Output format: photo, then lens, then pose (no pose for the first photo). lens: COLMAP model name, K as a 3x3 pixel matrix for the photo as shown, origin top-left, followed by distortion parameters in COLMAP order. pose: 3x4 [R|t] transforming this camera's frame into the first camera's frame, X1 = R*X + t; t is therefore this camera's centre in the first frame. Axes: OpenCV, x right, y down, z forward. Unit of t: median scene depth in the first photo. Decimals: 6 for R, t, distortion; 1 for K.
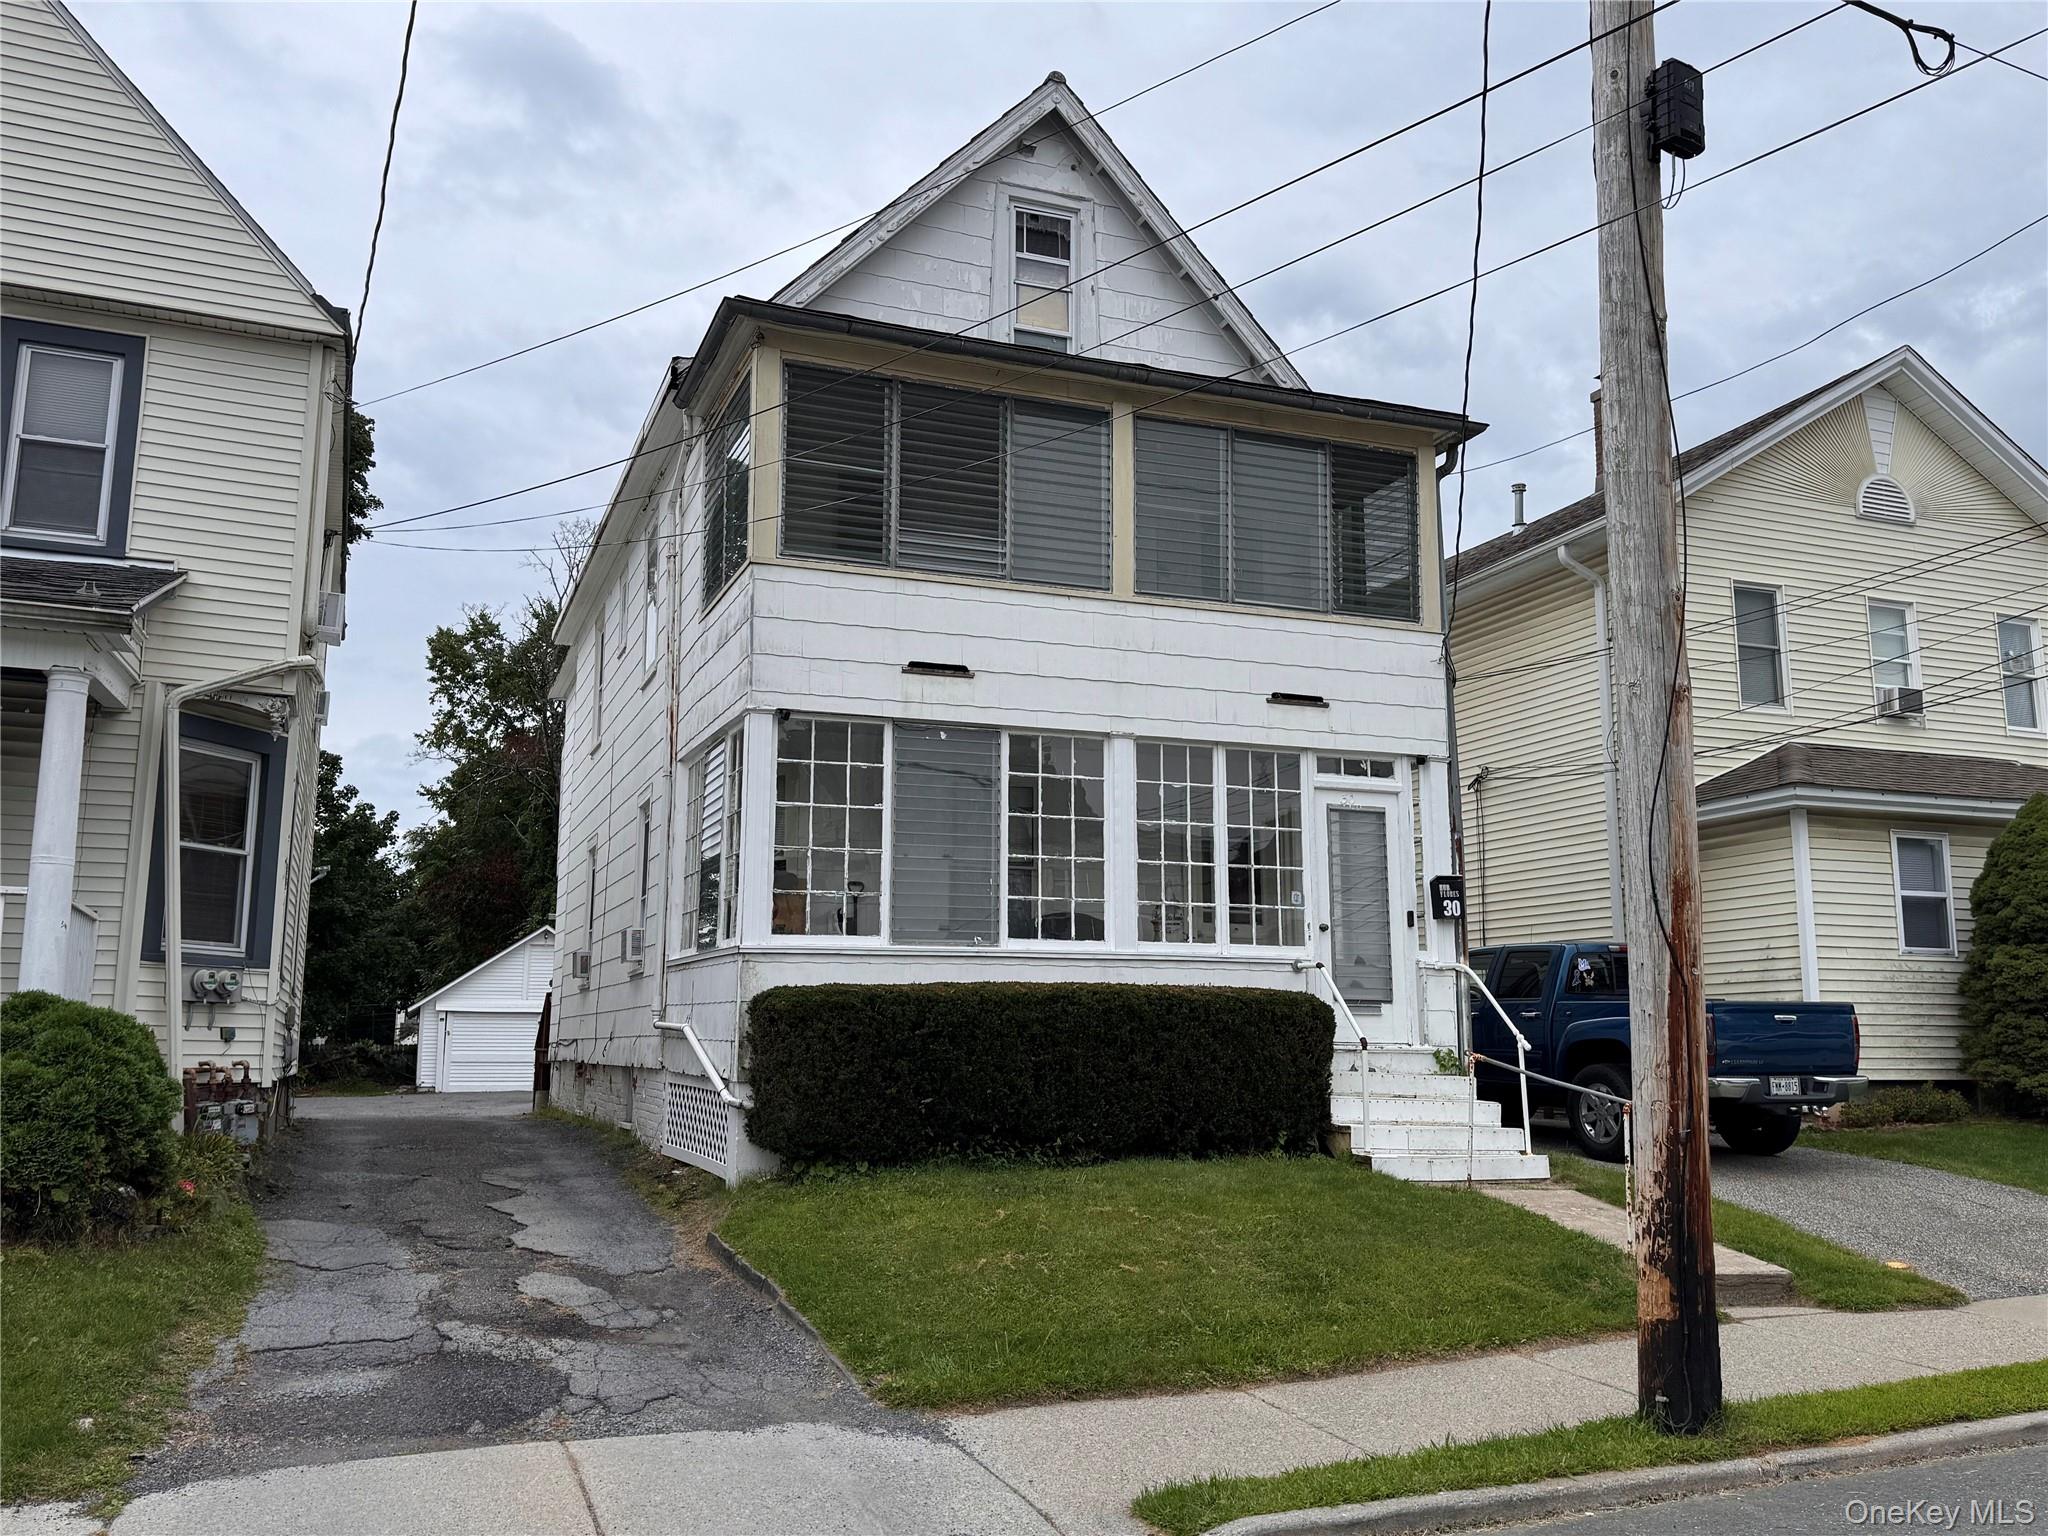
lens RADIAL K [[1694.2, 0, 1024.0], [0, 1694.2, 768.0], [0, 0, 1]] dist [-0.003094, -0.000084]
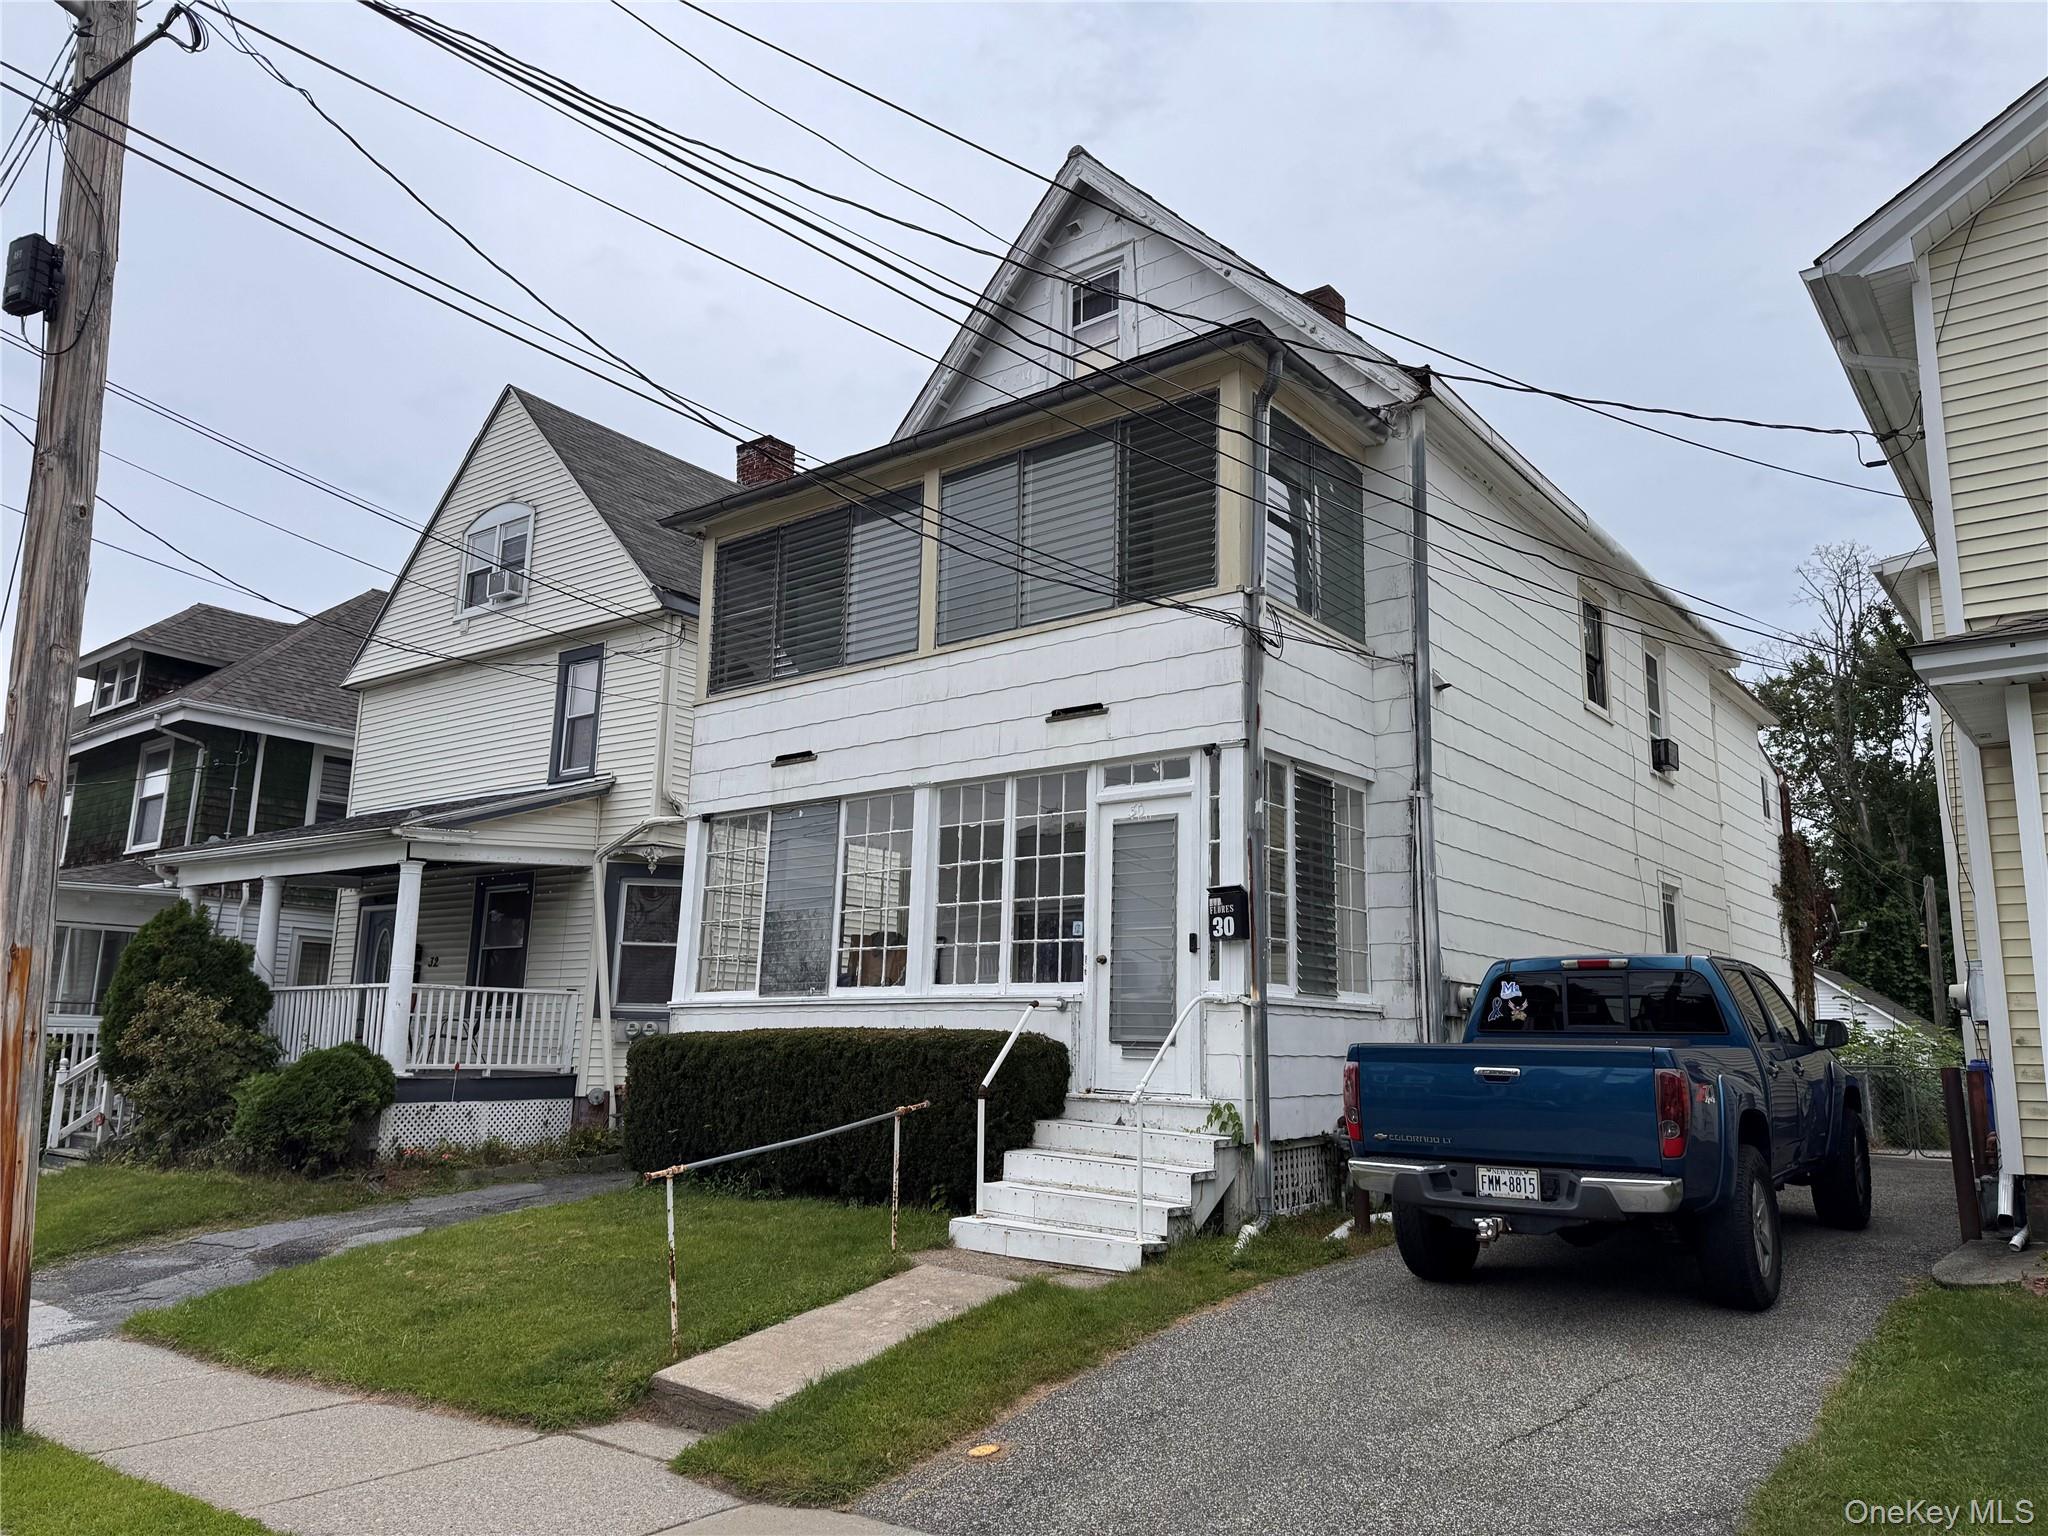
lens RADIAL K [[1431.3, 0, 1024.0], [0, 1431.3, 768.0], [0, 0, 1]] dist [-0.000064, -0.002705]
pose [[0.511181, -0.162022, -0.844063, 0.806680], [0.124927, 0.985648, -0.113541, 0.075104], [0.850345, -0.047406, 0.524085, 0.575637]]
